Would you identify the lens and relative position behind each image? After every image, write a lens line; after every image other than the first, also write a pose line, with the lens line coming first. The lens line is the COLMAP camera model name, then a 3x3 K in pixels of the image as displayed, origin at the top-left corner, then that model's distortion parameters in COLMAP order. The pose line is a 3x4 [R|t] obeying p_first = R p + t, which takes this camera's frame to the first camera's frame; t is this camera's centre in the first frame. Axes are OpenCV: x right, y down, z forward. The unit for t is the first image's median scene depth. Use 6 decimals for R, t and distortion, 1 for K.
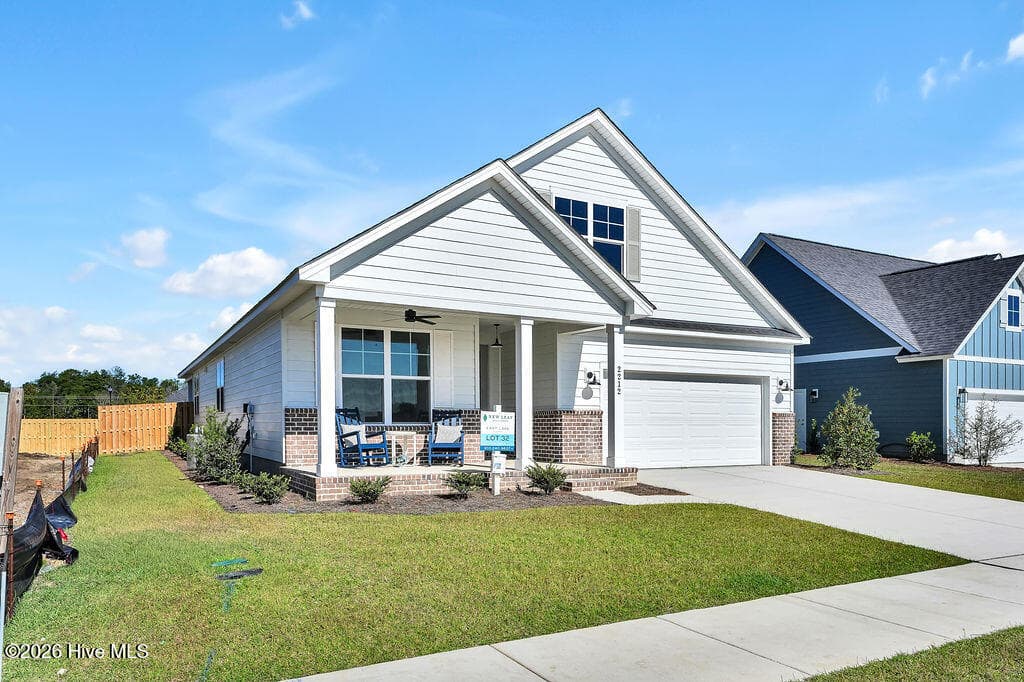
lens RADIAL K [[676.0, 0, 491.4], [0, 676.0, 424.4], [0, 0, 1]] dist [0.005023, 0.001994]
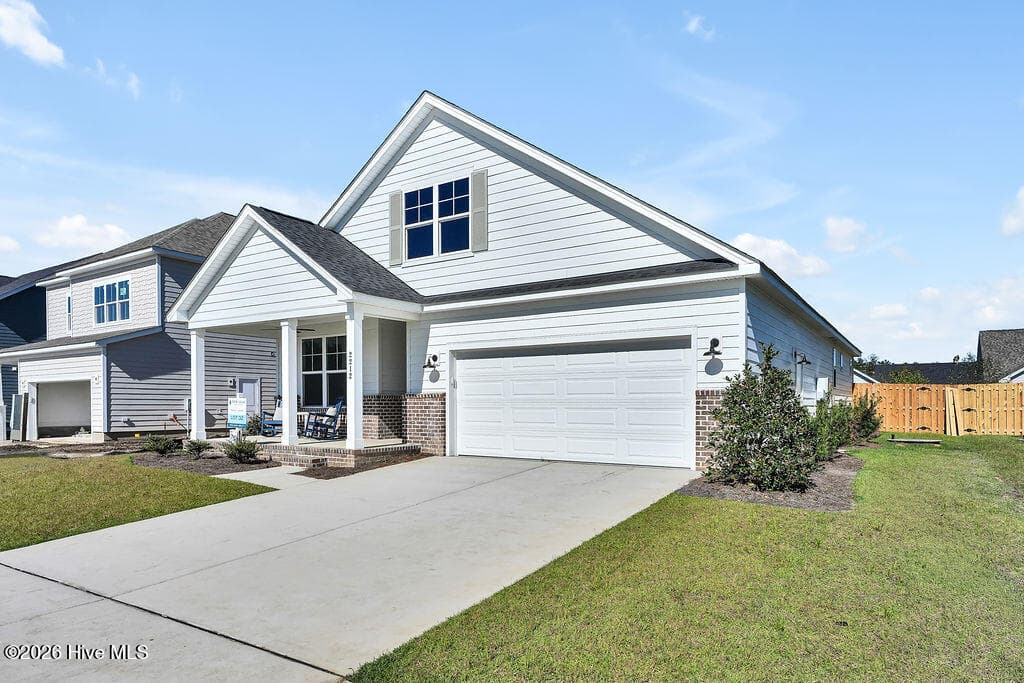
lens RADIAL K [[603.9, 0, 514.4], [0, 603.9, 394.9], [0, 0, 1]] dist [0.023997, 0.004305]
pose [[0.508286, -0.016011, -0.861039, 0.966557], [0.000084, 0.999828, -0.018542, -0.001928], [0.861188, 0.009352, 0.508200, 0.645852]]
